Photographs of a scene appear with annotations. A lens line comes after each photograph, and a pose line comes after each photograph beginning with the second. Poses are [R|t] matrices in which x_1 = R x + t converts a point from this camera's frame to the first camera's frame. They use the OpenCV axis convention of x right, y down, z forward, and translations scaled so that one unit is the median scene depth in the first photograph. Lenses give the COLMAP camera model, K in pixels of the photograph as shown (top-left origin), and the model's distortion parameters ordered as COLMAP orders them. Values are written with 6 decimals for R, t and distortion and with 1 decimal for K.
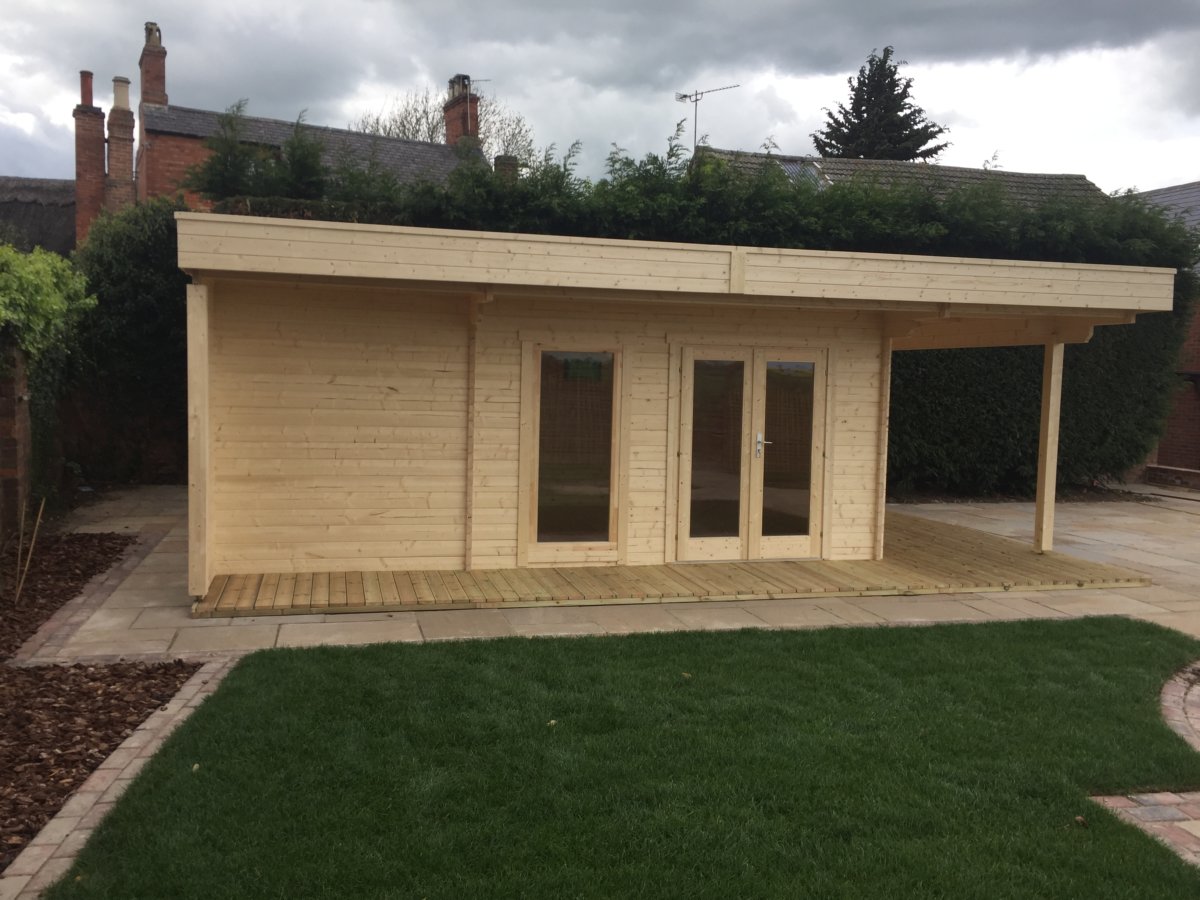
lens RADIAL K [[1018.7, 0, 600.0], [0, 1018.7, 450.0], [0, 0, 1]] dist [0.090326, -0.125601]
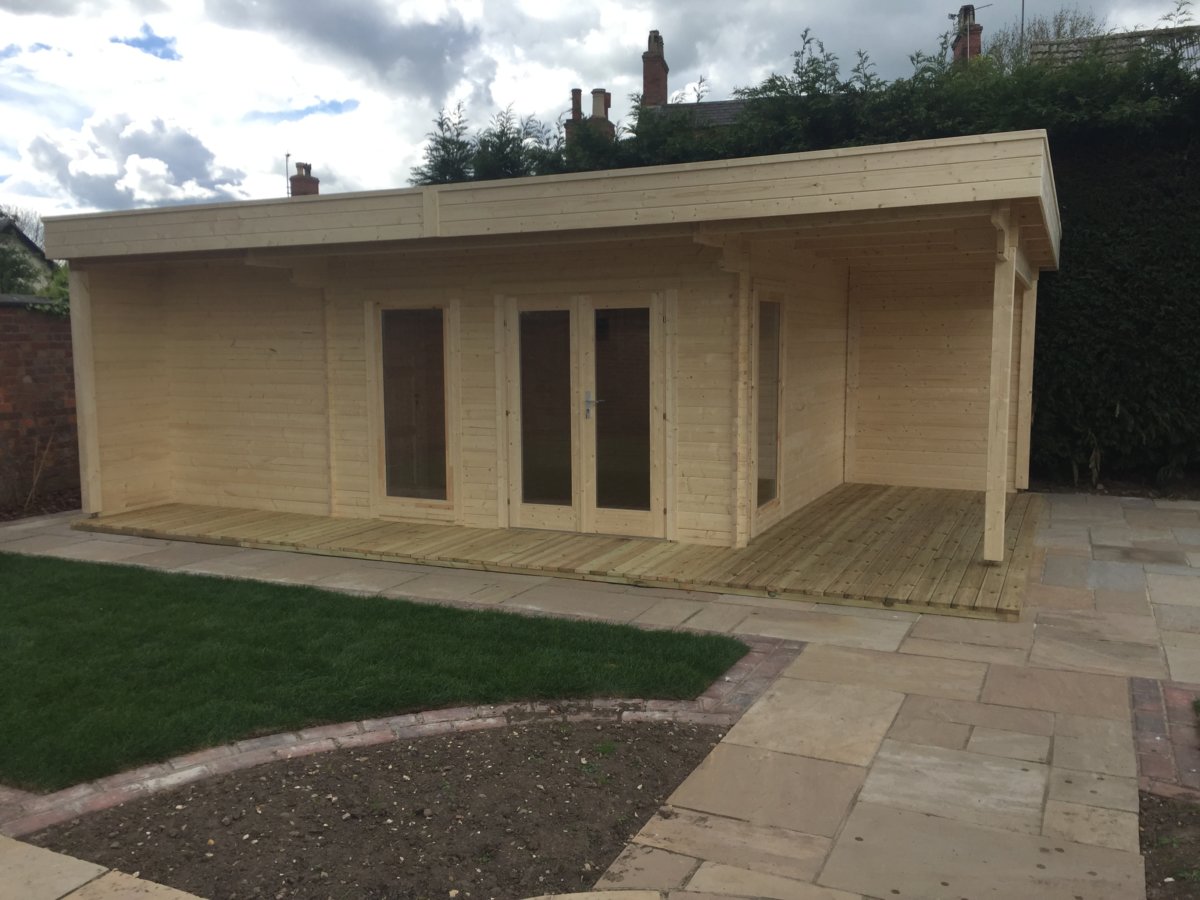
lens RADIAL K [[1018.7, 0, 600.0], [0, 1018.7, 450.0], [0, 0, 1]] dist [0.090326, -0.125601]
pose [[0.773132, 0.035098, -0.633274, 0.755420], [-0.019879, 0.999318, 0.031116, 0.007363], [0.633934, -0.011468, 0.773302, 0.334621]]
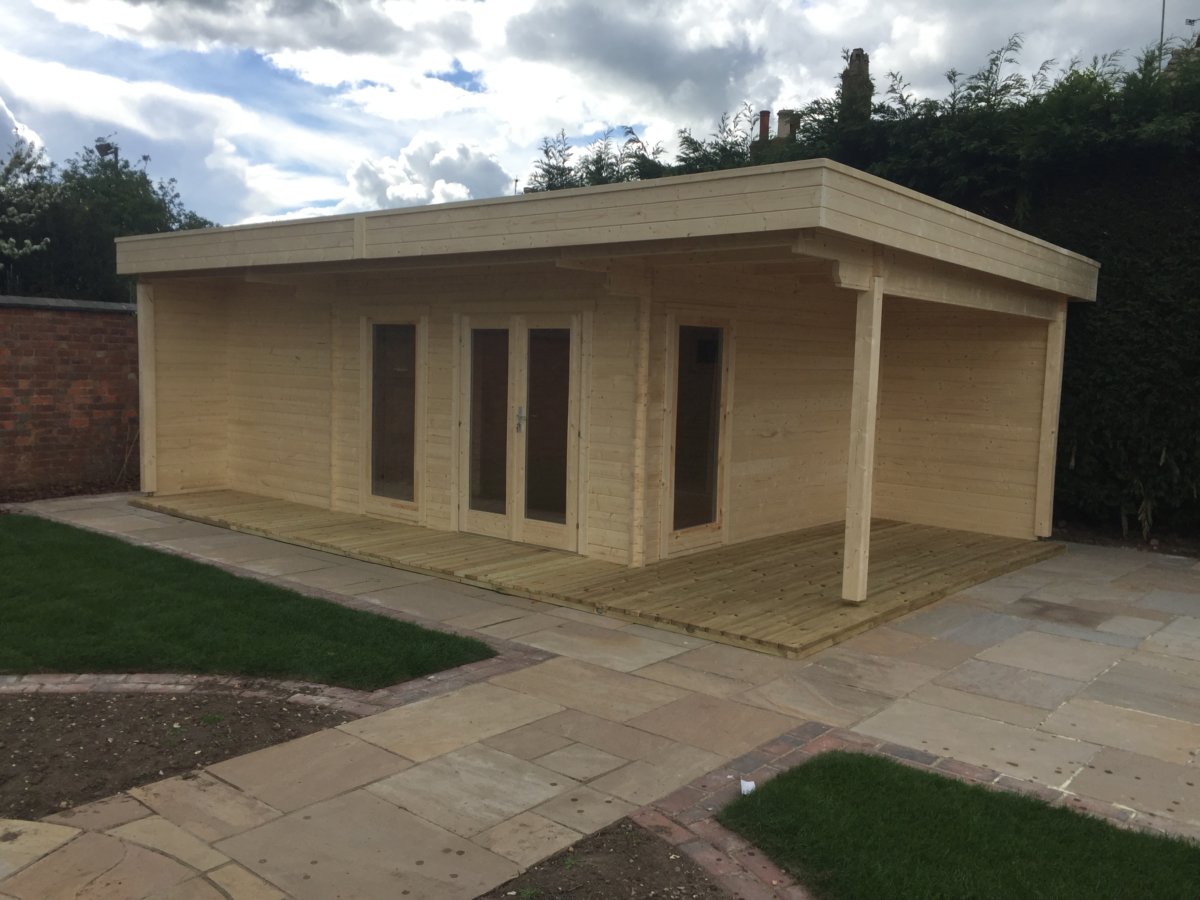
lens RADIAL K [[1018.7, 0, 600.0], [0, 1018.7, 450.0], [0, 0, 1]] dist [0.090326, -0.125601]
pose [[0.583366, 0.063538, -0.809720, 0.991385], [-0.073634, 0.996967, 0.025182, -0.005612], [0.808865, 0.044933, 0.586275, 0.536597]]
